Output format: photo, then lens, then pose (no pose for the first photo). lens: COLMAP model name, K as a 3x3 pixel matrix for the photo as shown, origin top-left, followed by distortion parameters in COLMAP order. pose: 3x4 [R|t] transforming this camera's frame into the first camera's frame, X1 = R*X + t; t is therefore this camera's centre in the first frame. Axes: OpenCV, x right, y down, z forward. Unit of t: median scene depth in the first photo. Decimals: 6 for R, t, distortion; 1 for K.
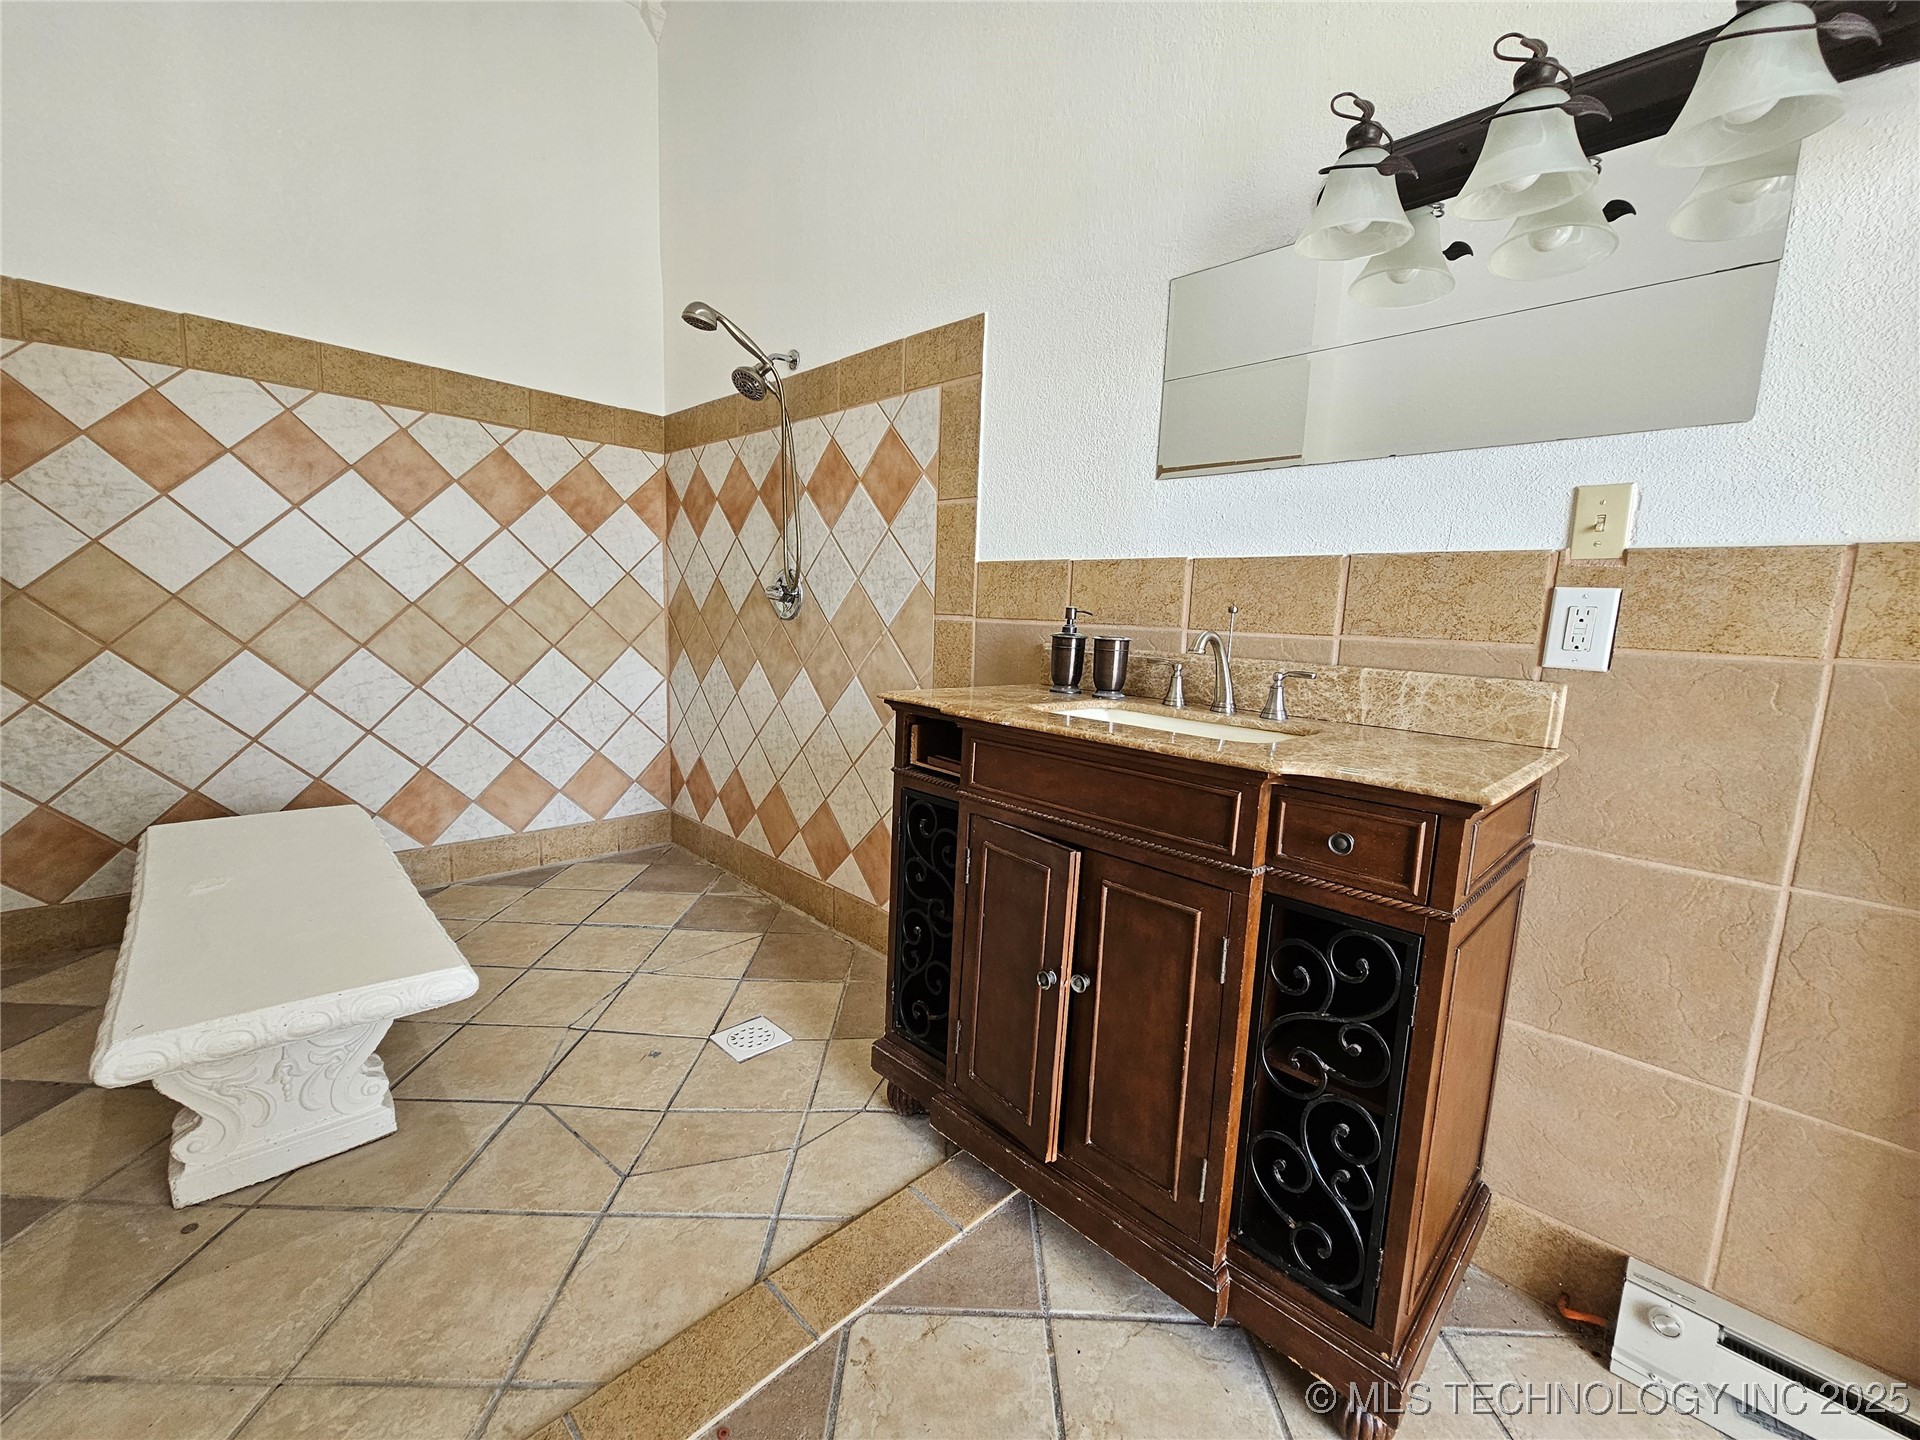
lens RADIAL K [[780.5, 0, 957.9], [0, 780.5, 718.3], [0, 0, 1]] dist [-0.003215, 0.000620]
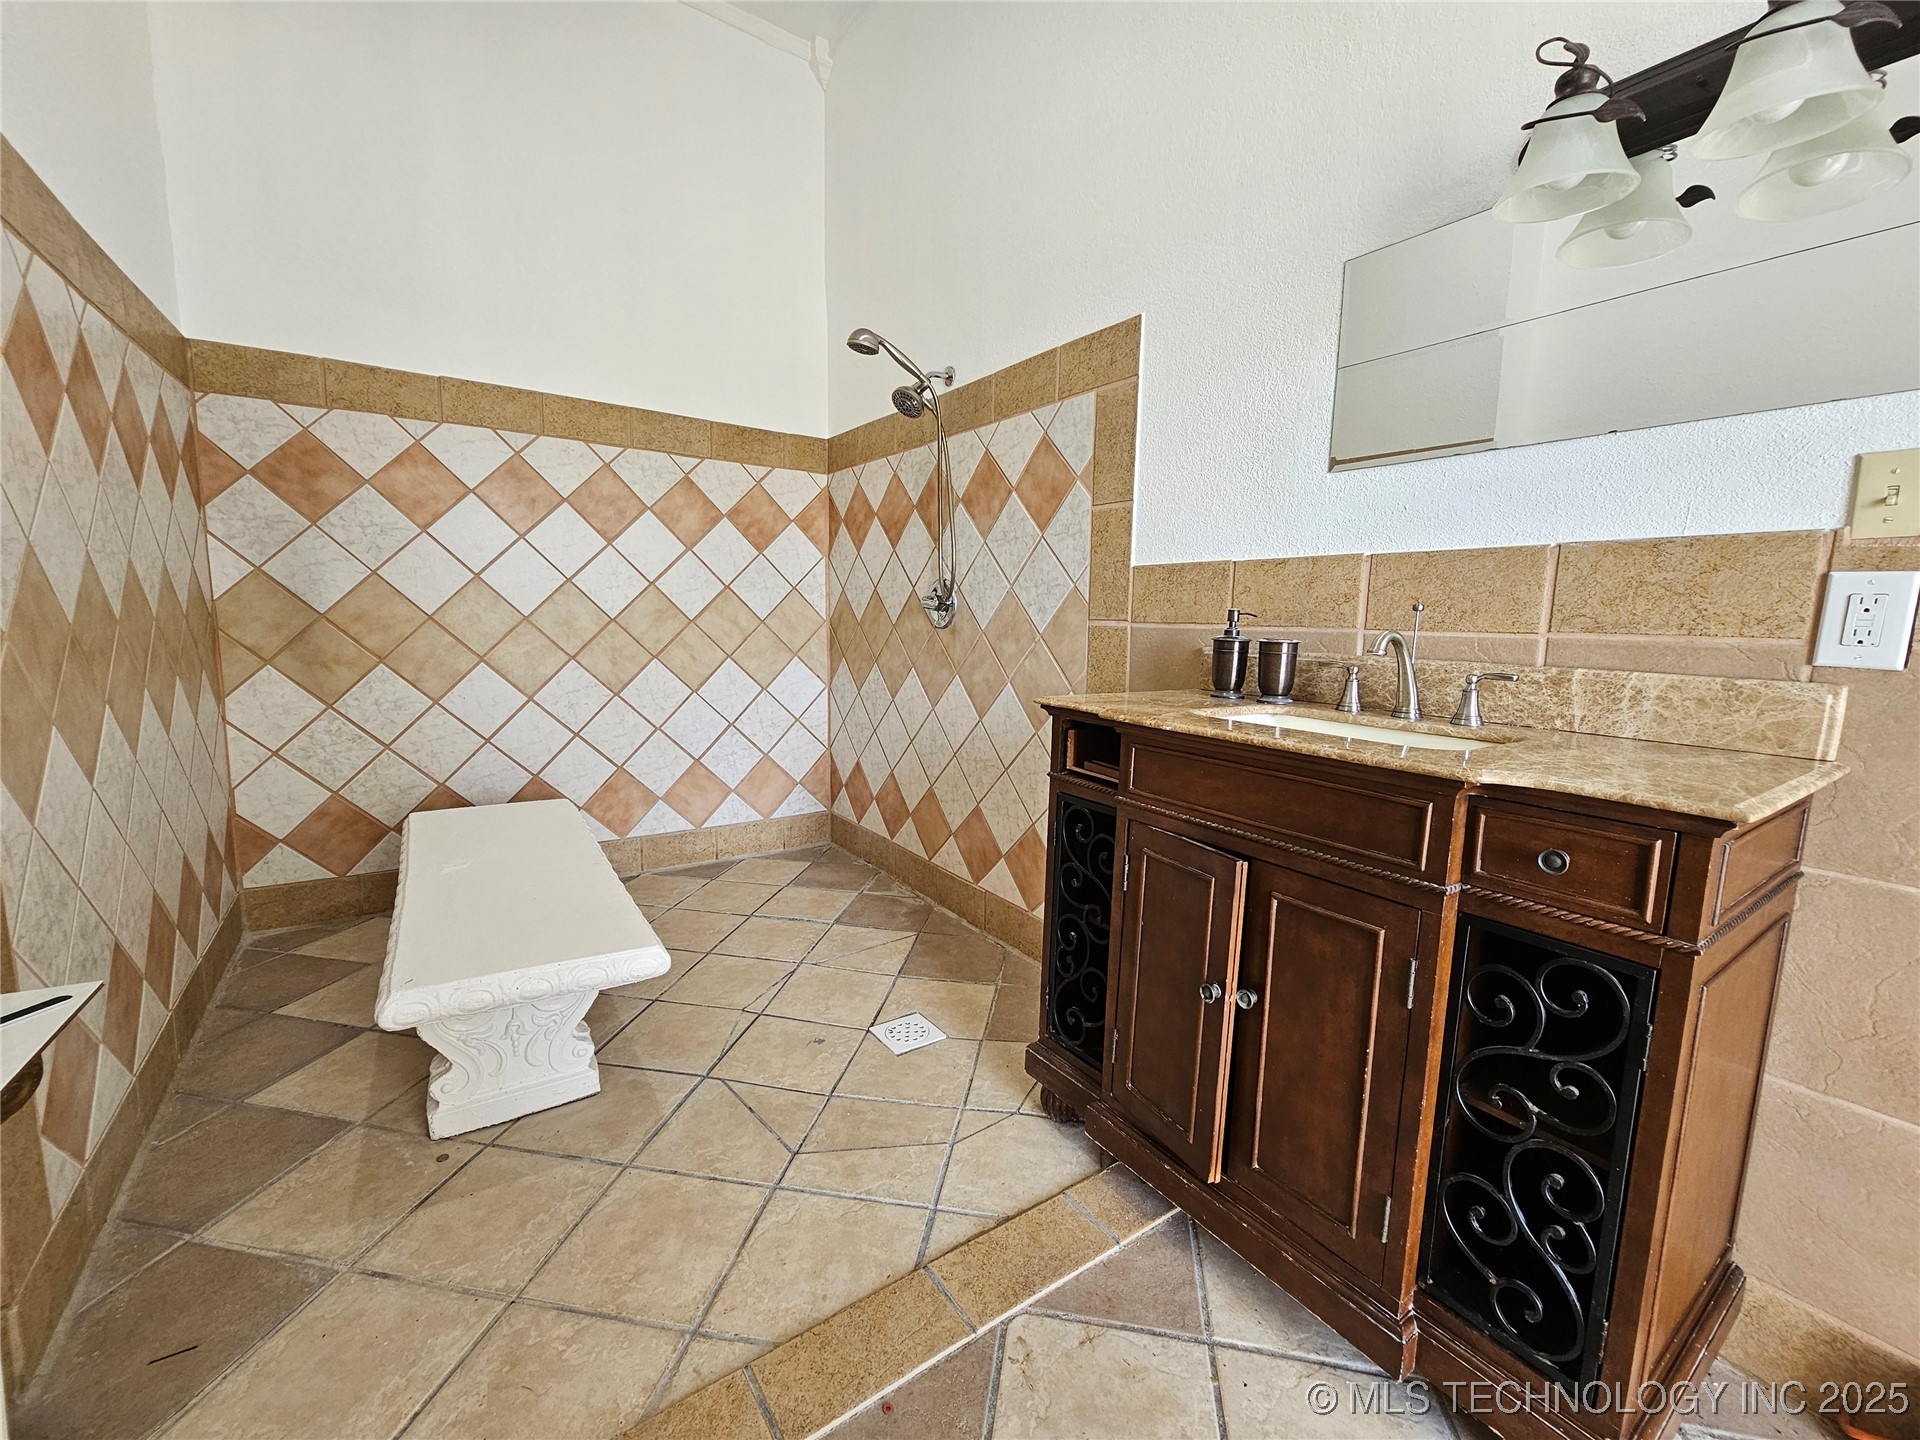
lens RADIAL K [[780.5, 0, 959.5], [0, 780.5, 718.1], [0, 0, 1]] dist [-0.003215, 0.000620]
pose [[0.983313, 0.003401, -0.181890, -0.015324], [-0.005452, 0.999927, -0.010781, 0.005382], [0.181840, 0.011593, 0.983260, -0.010928]]
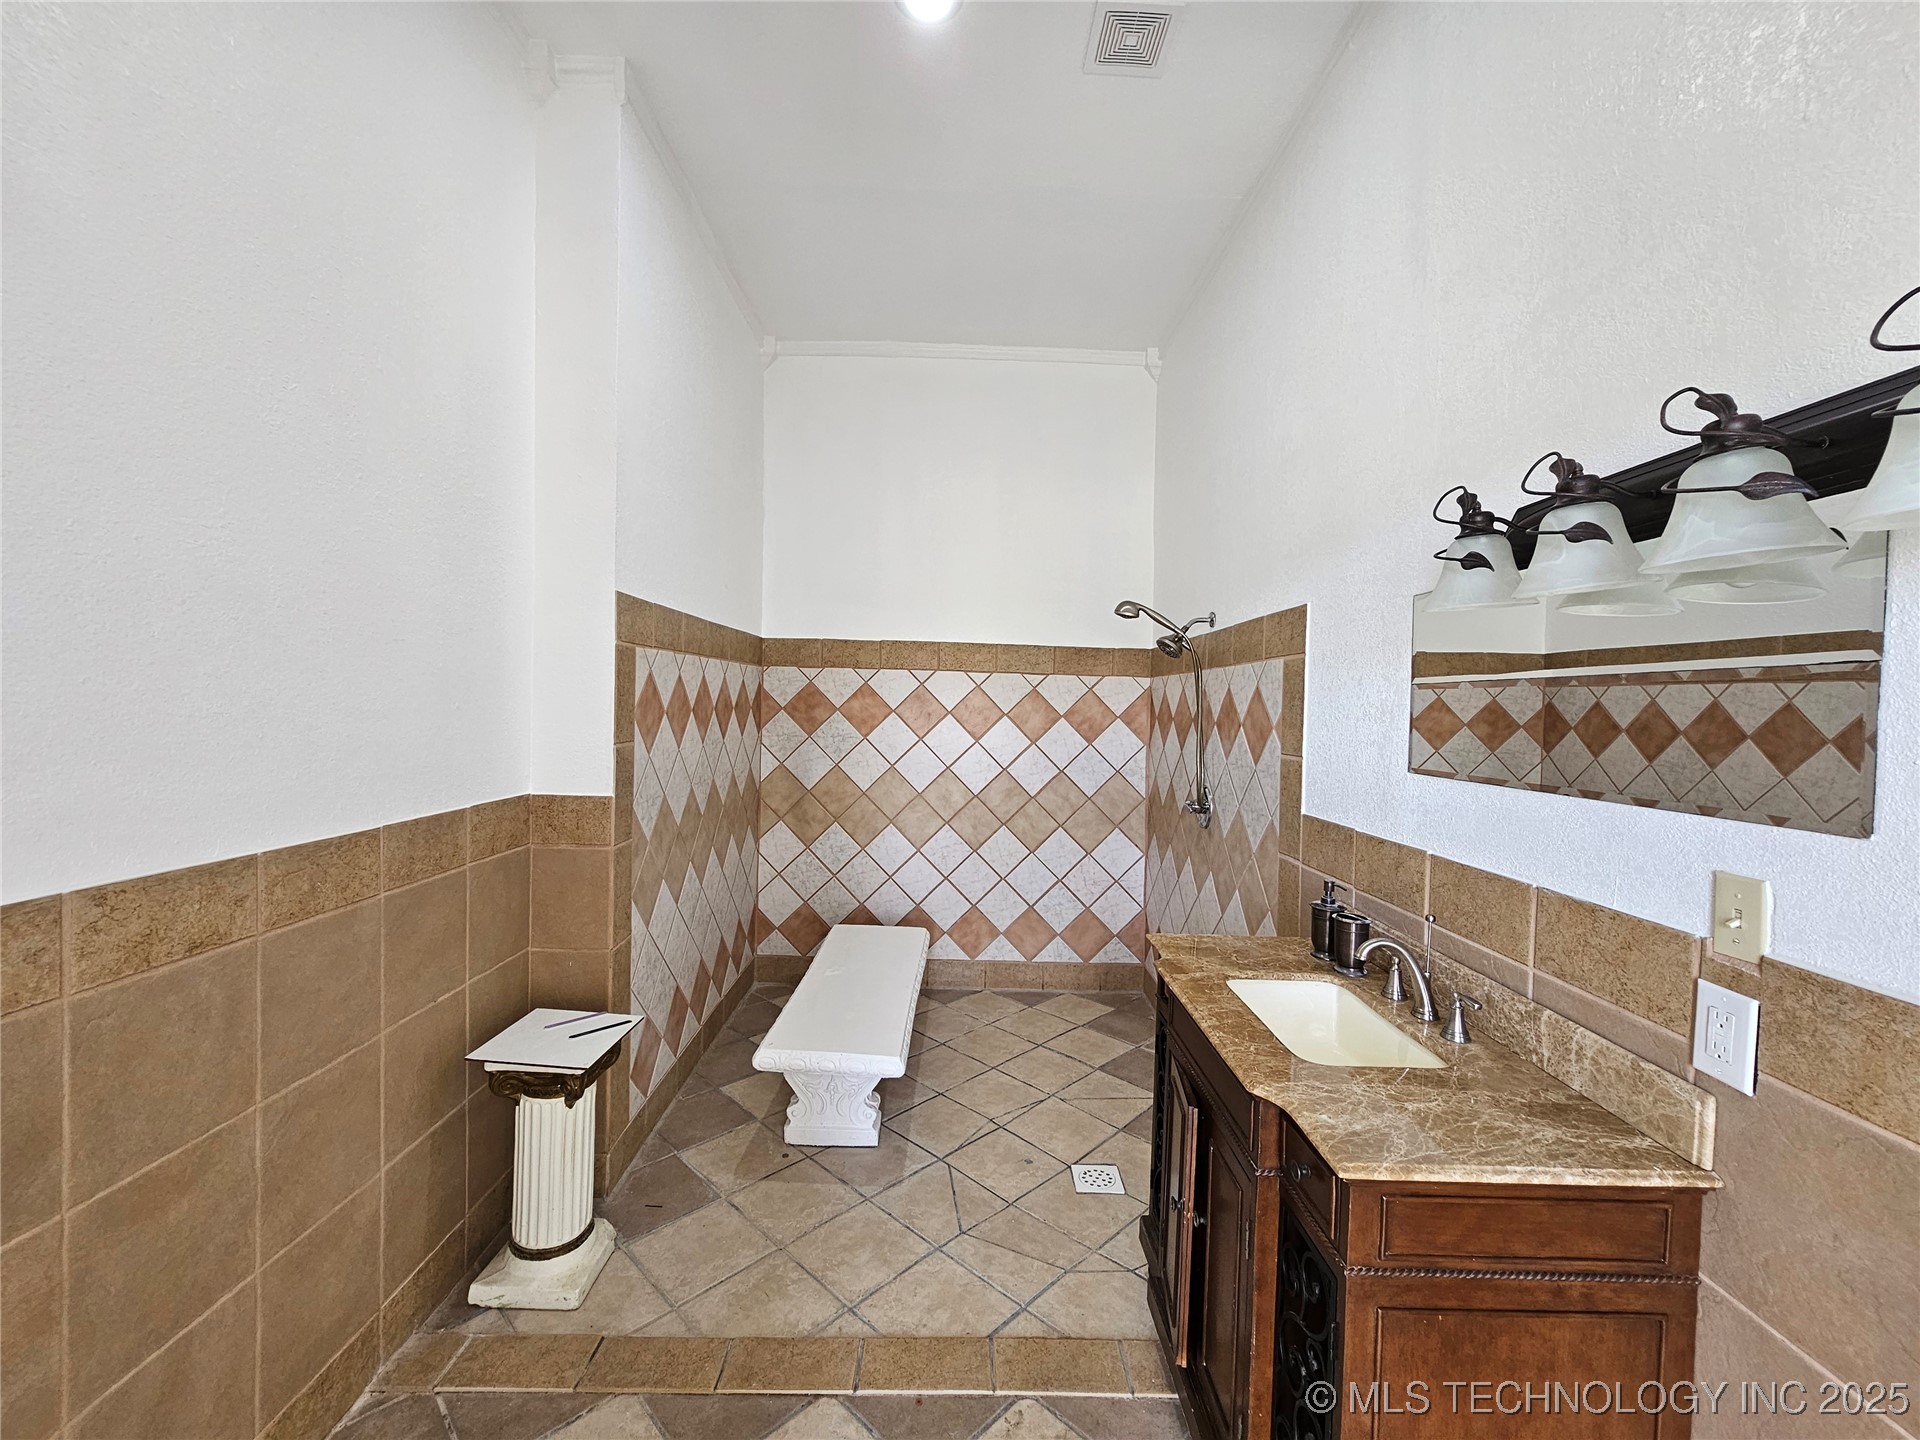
lens RADIAL K [[780.5, 0, 964.5], [0, 780.5, 721.4], [0, 0, 1]] dist [-0.003215, 0.000620]
pose [[0.714514, -0.007918, -0.699576, 0.663787], [-0.092627, 0.990063, -0.105810, -0.241134], [0.693462, 0.140402, 0.706681, -0.210867]]
